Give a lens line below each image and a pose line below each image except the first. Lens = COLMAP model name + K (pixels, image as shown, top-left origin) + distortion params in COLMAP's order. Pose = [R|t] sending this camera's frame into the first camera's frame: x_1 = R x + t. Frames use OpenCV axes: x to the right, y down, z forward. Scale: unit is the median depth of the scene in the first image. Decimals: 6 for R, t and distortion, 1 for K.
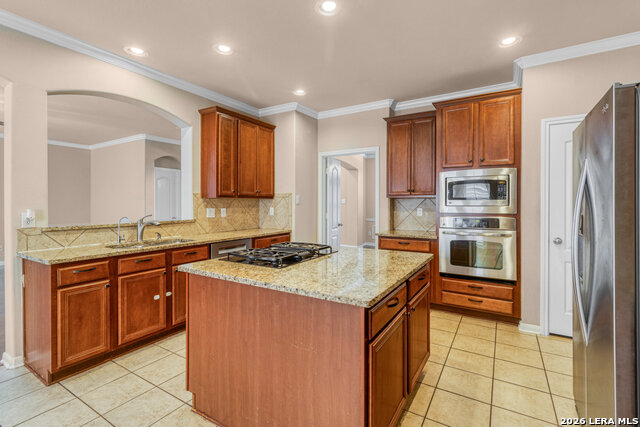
lens RADIAL K [[295.9, 0, 320.9], [0, 295.9, 200.1], [0, 0, 1]] dist [-0.000386, 0.002329]
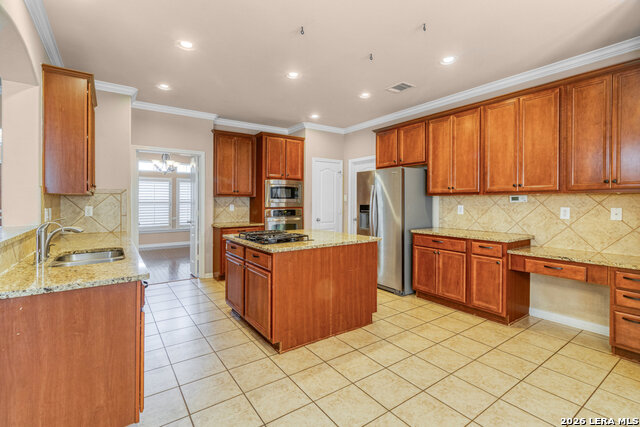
lens RADIAL K [[295.9, 0, 318.2], [0, 295.9, 201.5], [0, 0, 1]] dist [-0.000386, 0.002329]
pose [[0.402376, -0.002309, 0.915472, -0.938694], [-0.008375, 0.999946, 0.006204, 0.002034], [-0.915436, -0.010164, 0.402335, 0.176899]]
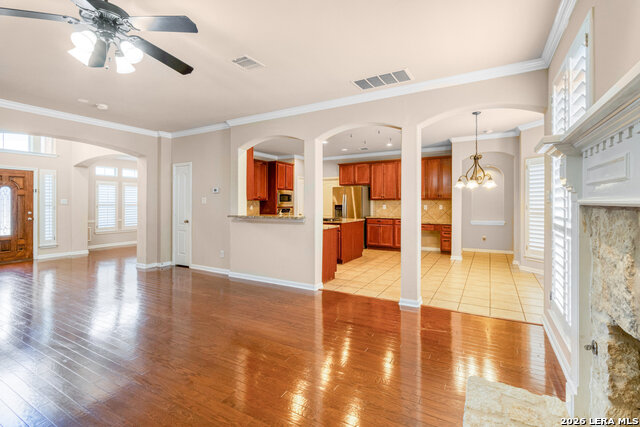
lens RADIAL K [[295.9, 0, 312.4], [0, 295.9, 201.7], [0, 0, 1]] dist [-0.000386, 0.002329]
pose [[-0.009755, 0.000036, 0.999952, -2.231745], [-0.005669, 0.999984, -0.000092, -0.002438], [-0.999936, -0.005669, -0.009755, 0.817099]]
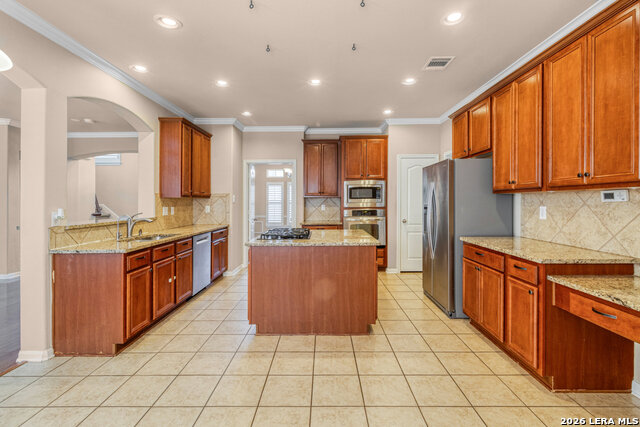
lens RADIAL K [[295.9, 0, 320.1], [0, 295.9, 199.7], [0, 0, 1]] dist [-0.000386, 0.002329]
pose [[0.859627, -0.002999, 0.510914, -0.549150], [0.001586, 0.999994, 0.003201, -0.002463], [-0.510920, -0.001942, 0.859626, -0.295225]]
